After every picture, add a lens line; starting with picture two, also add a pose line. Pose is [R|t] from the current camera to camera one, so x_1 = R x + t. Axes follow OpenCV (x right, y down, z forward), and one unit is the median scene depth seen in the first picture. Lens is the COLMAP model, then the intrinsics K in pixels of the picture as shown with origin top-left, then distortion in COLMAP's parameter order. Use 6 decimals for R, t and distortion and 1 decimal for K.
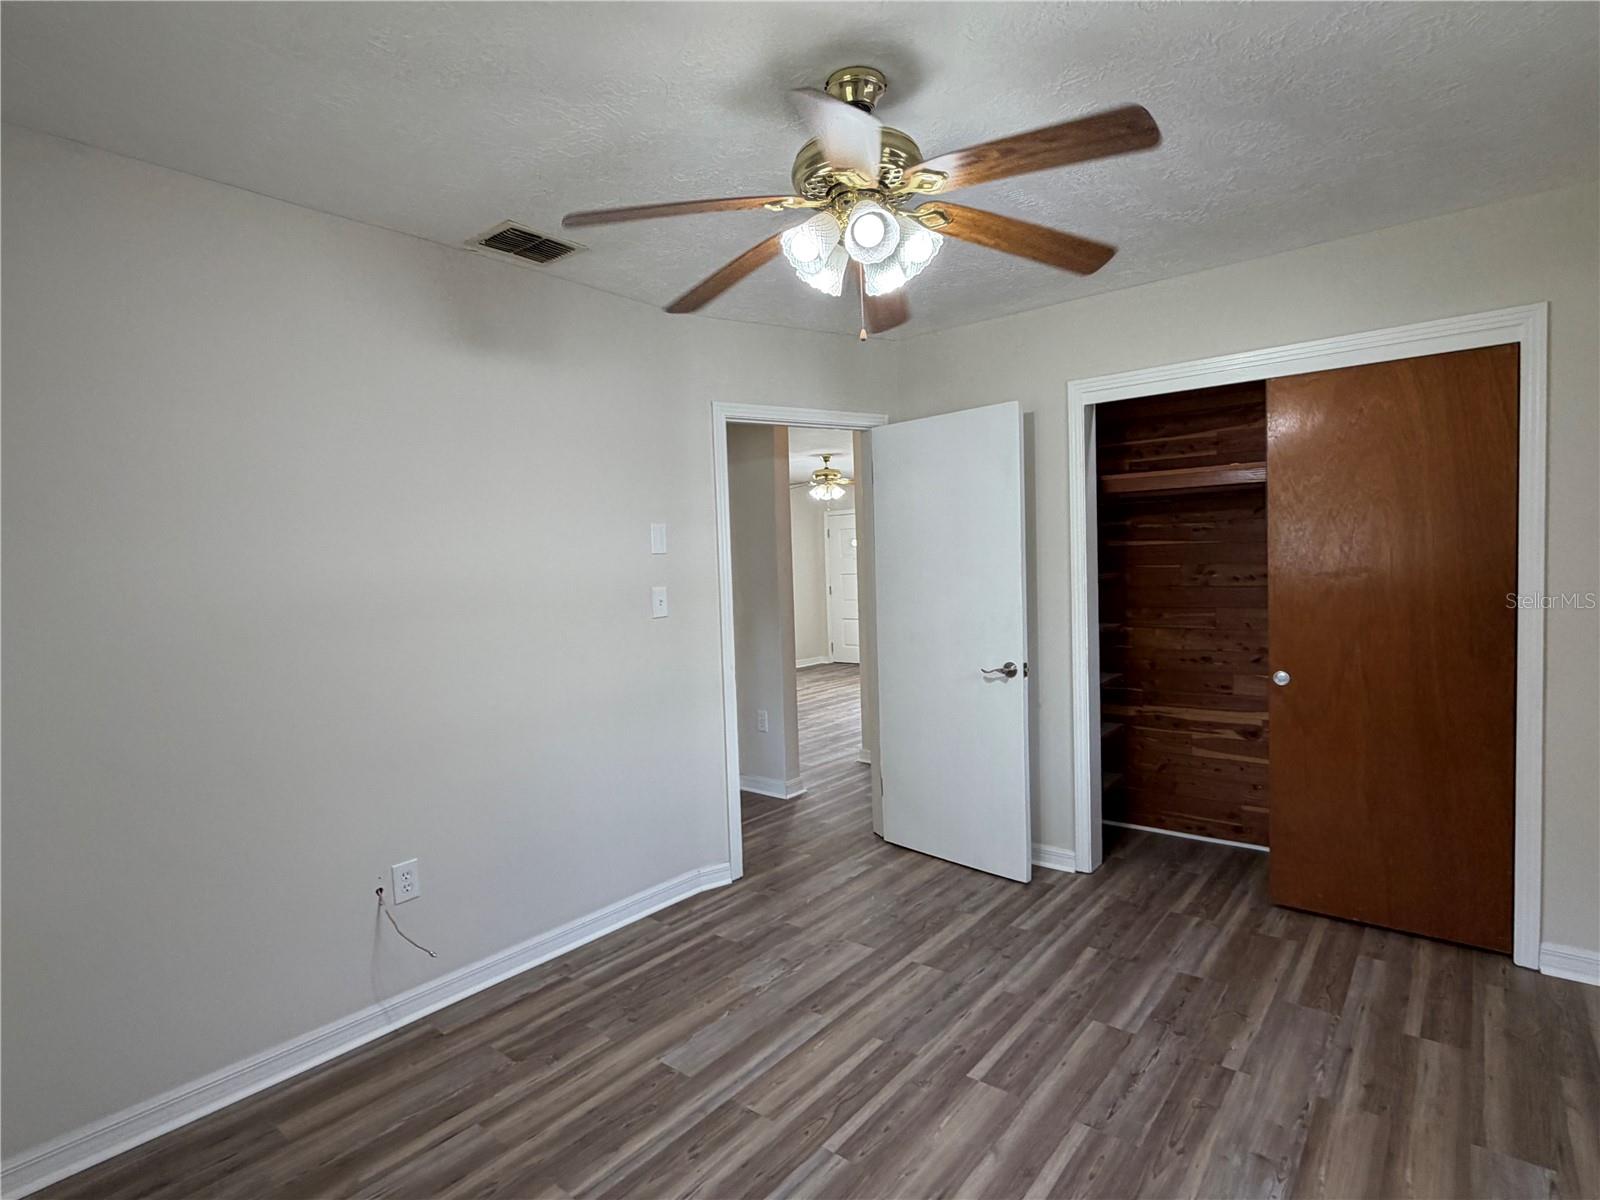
lens RADIAL K [[833.8, 0, 800.2], [0, 833.8, 594.6], [0, 0, 1]] dist [-0.000331, -0.001691]
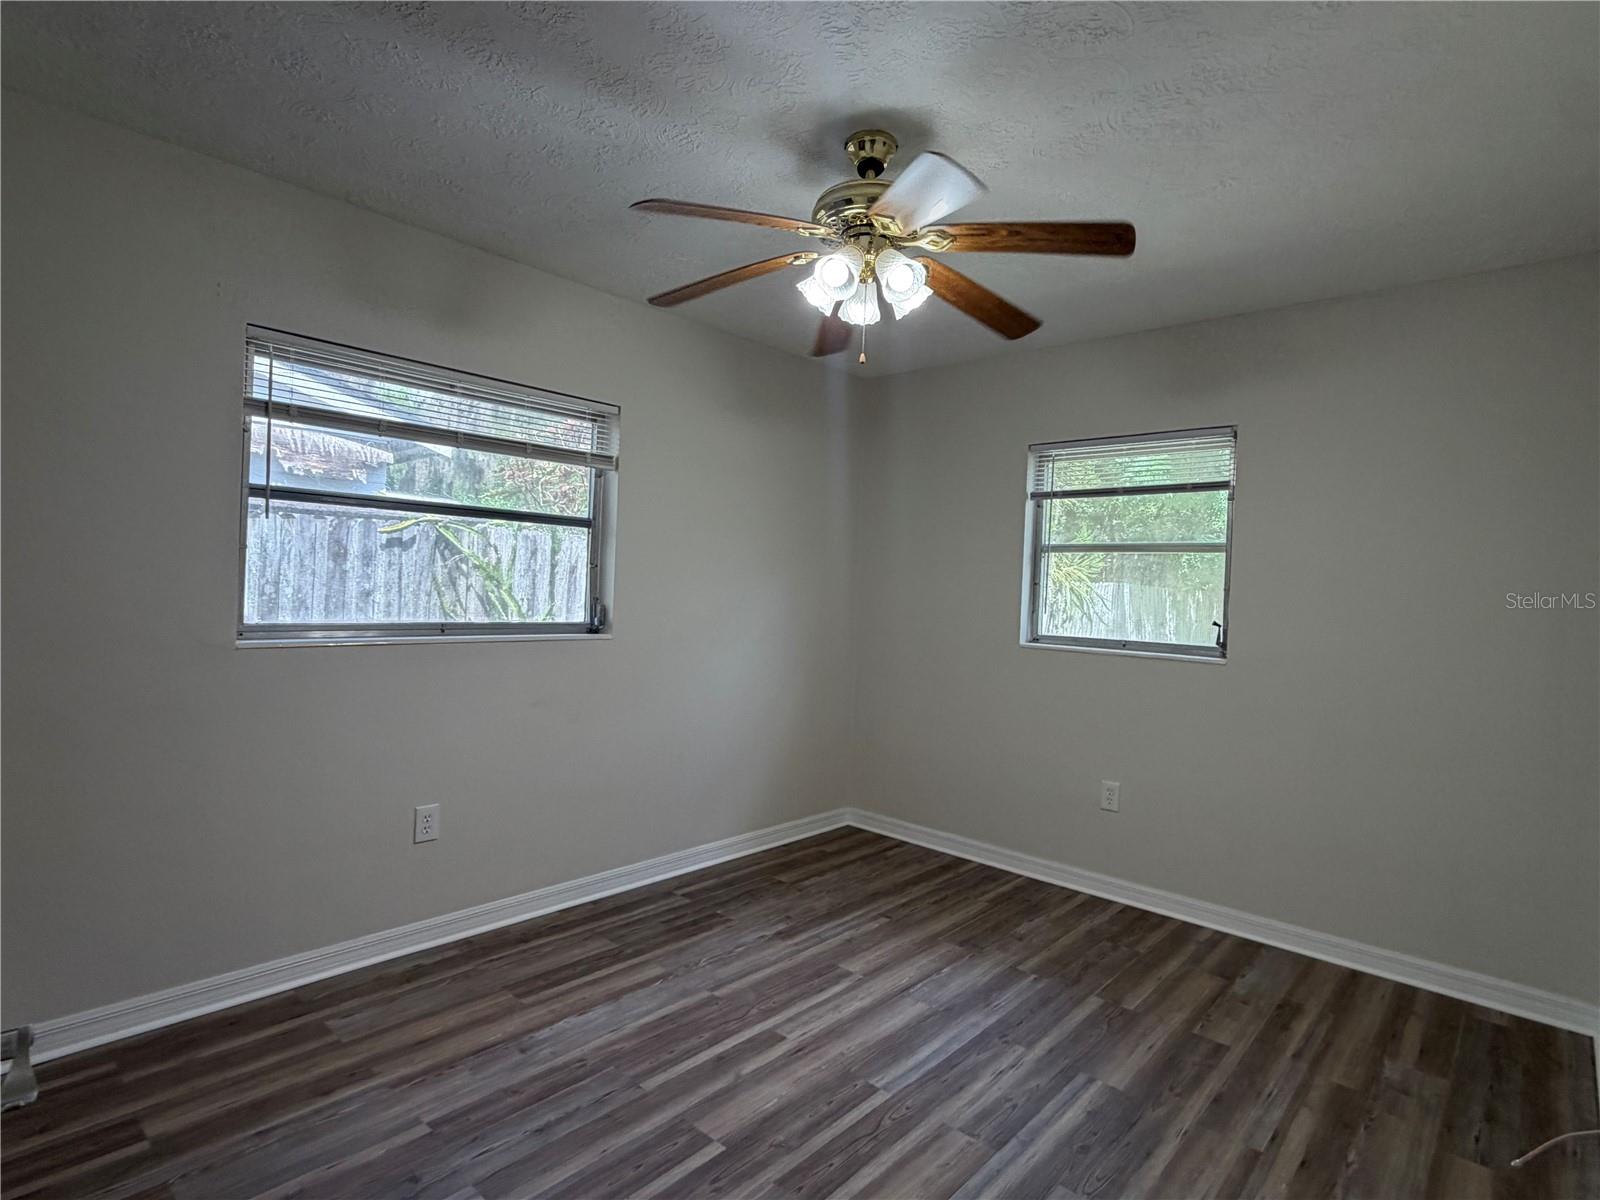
lens RADIAL K [[833.8, 0, 804.0], [0, 833.8, 594.8], [0, 0, 1]] dist [-0.000331, -0.001691]
pose [[-0.998698, -0.005968, 0.050658, 0.085122], [-0.003439, 0.998750, 0.049872, -0.037021], [-0.050892, 0.049633, -0.997470, 1.942036]]
